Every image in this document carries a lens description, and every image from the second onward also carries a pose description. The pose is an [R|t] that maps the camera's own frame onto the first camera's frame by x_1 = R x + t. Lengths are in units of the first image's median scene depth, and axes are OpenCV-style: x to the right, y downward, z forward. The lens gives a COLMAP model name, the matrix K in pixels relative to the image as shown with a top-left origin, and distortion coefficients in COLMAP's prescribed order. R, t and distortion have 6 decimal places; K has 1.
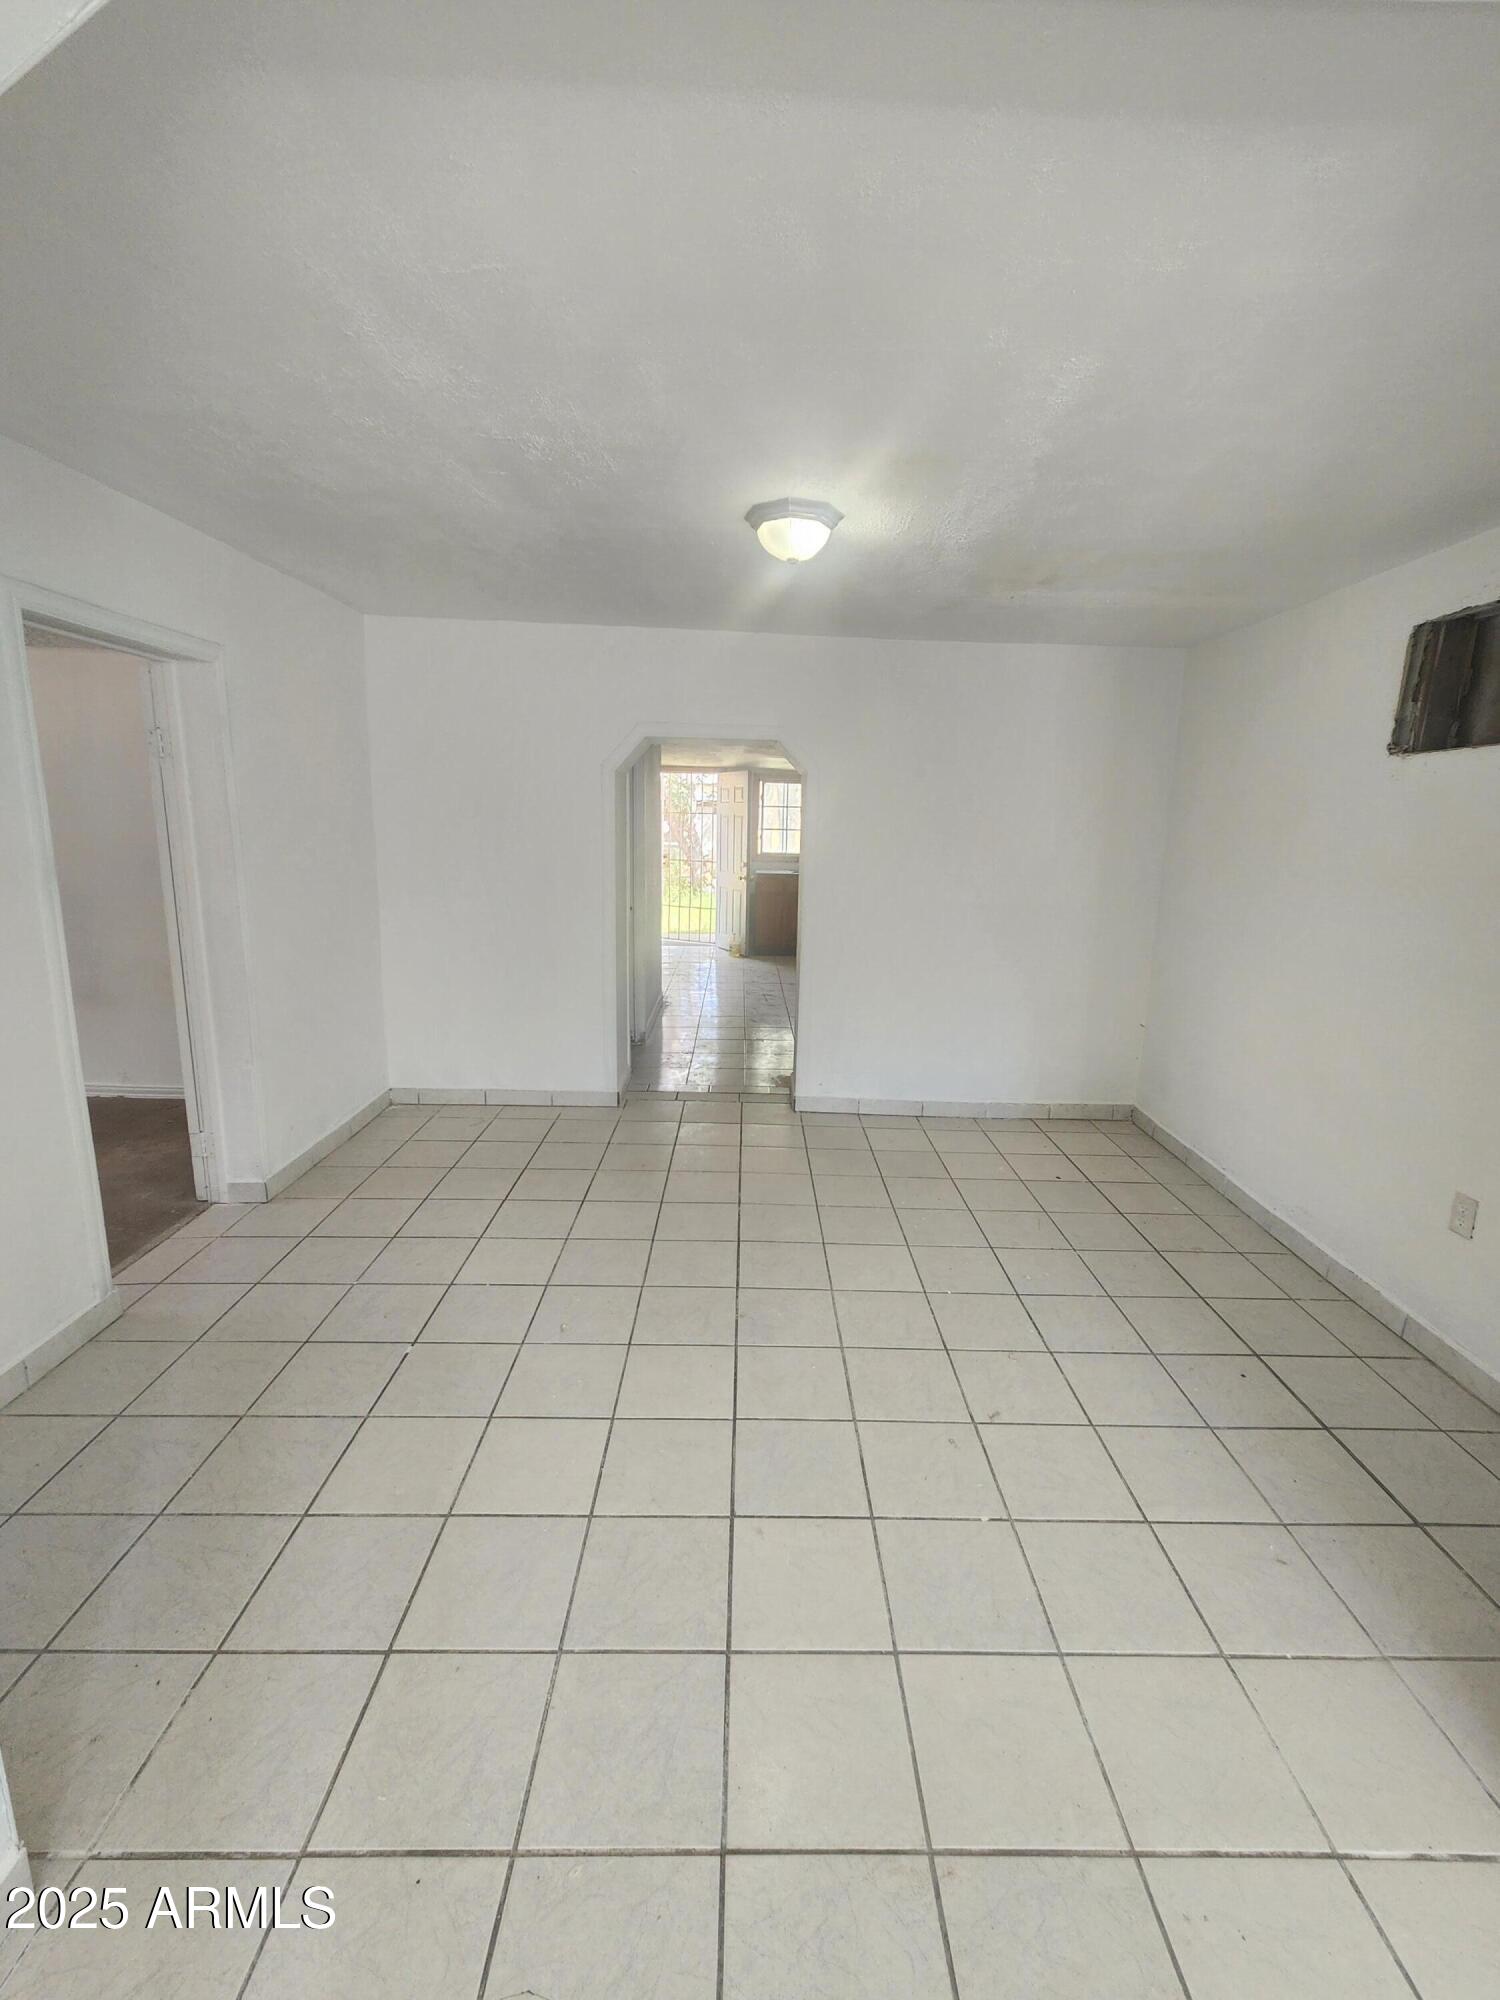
lens RADIAL K [[811.4, 0, 767.1], [0, 811.4, 992.0], [0, 0, 1]] dist [-0.000122, -0.000184]
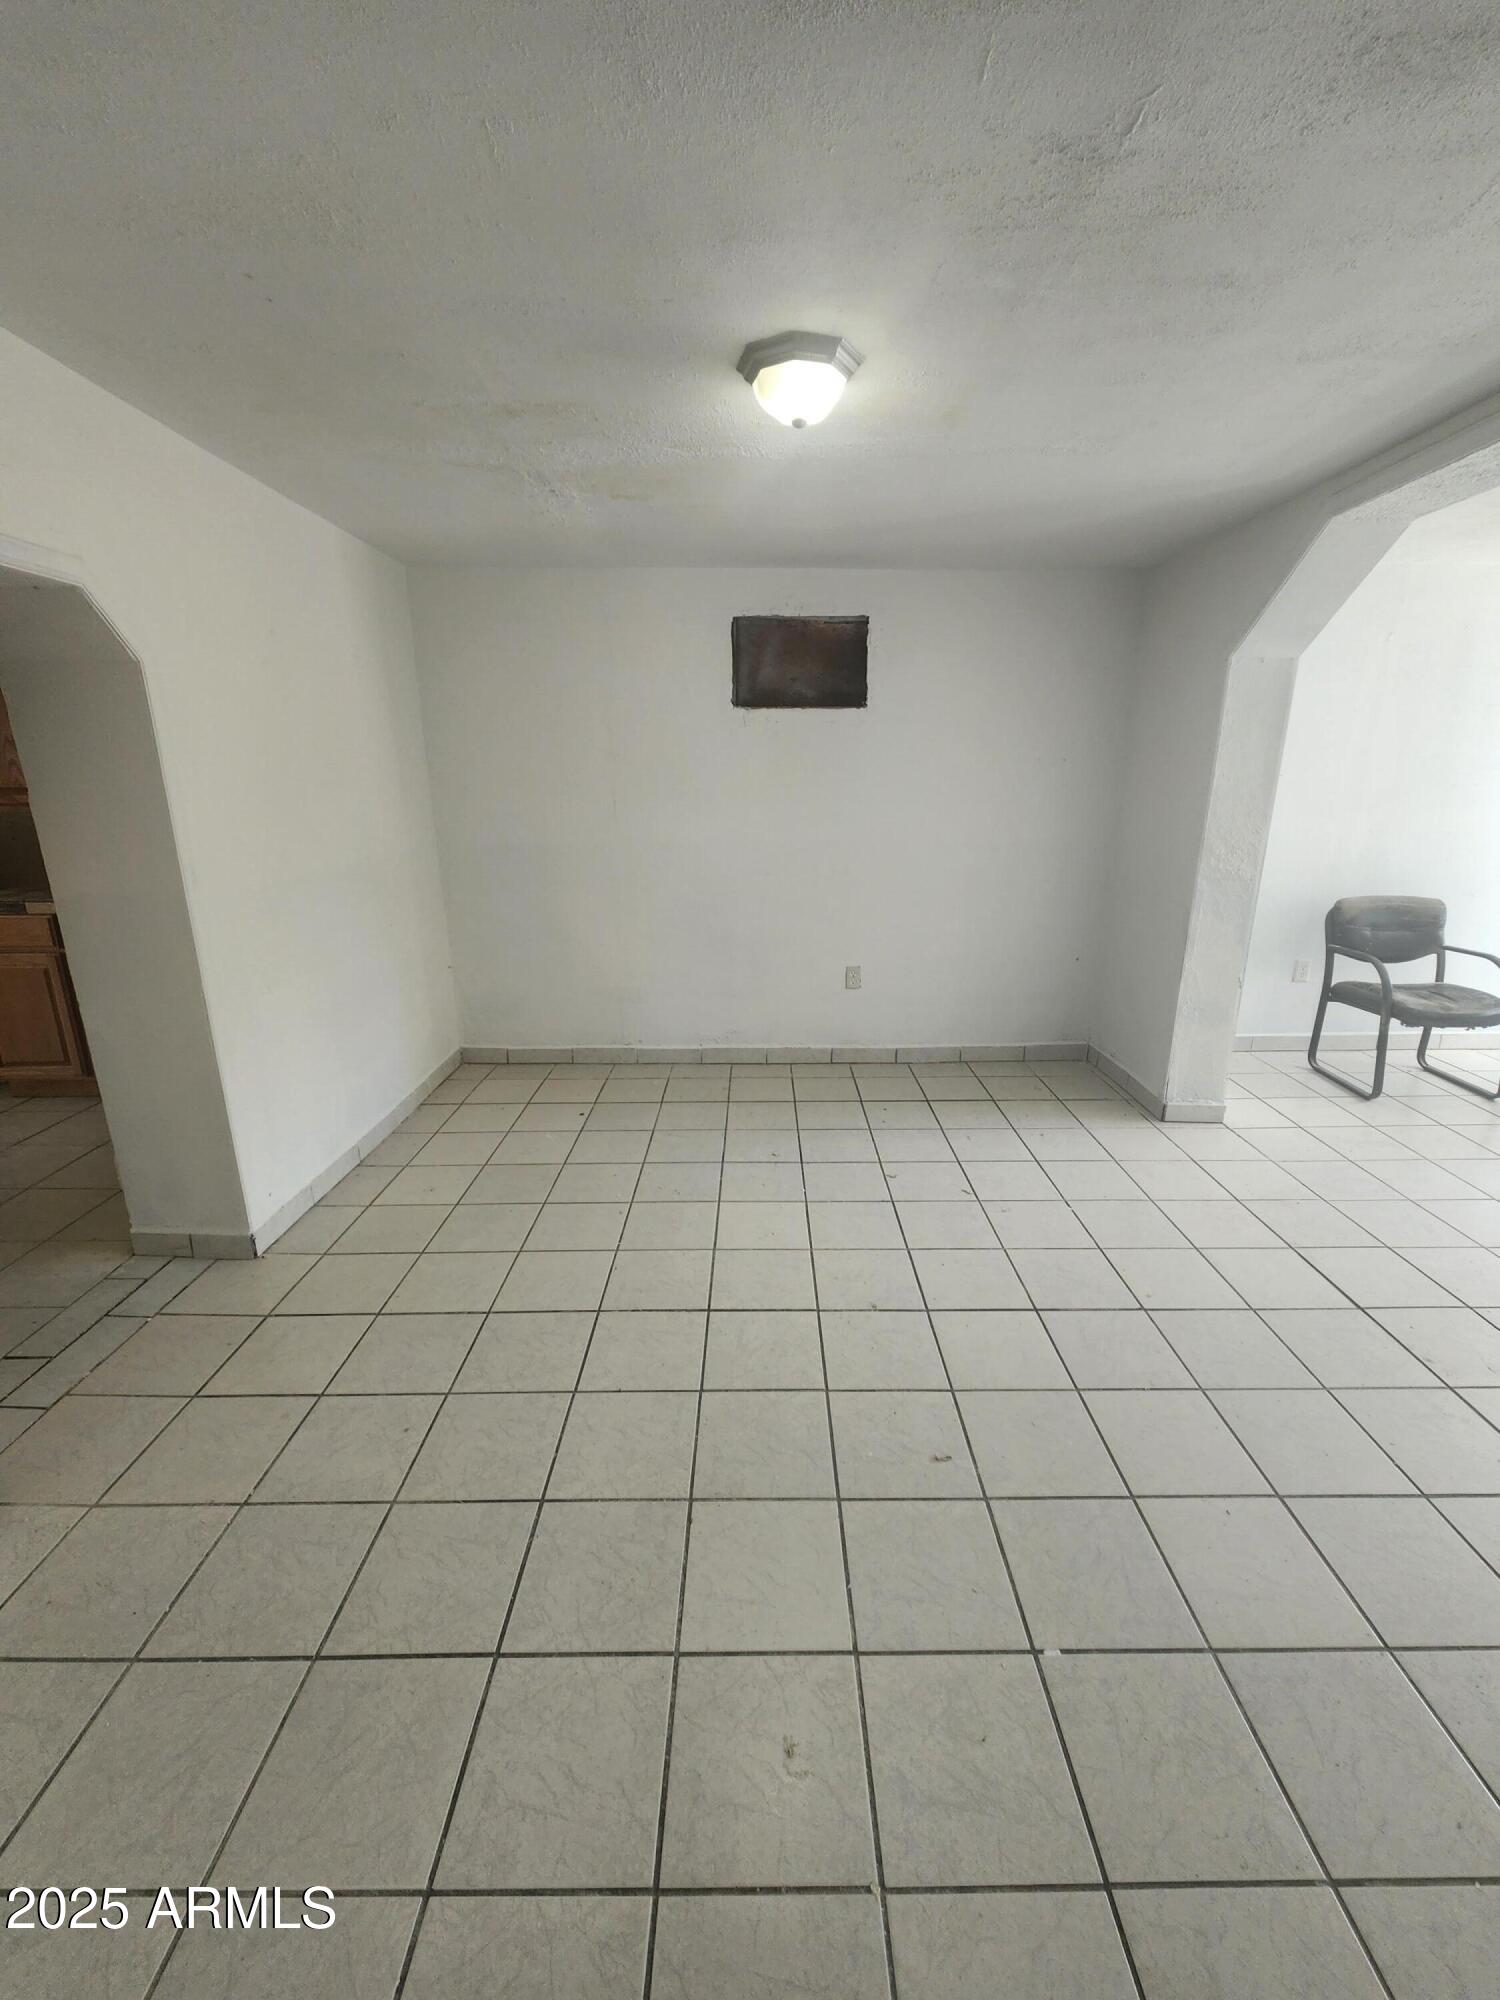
lens RADIAL K [[811.4, 0, 767.1], [0, 811.4, 992.0], [0, 0, 1]] dist [-0.000122, -0.000184]
pose [[0.014702, -0.289918, 0.956939, -0.756070], [0.196294, 0.939256, 0.281545, -0.206623], [-0.980435, 0.183702, 0.070718, 0.919497]]
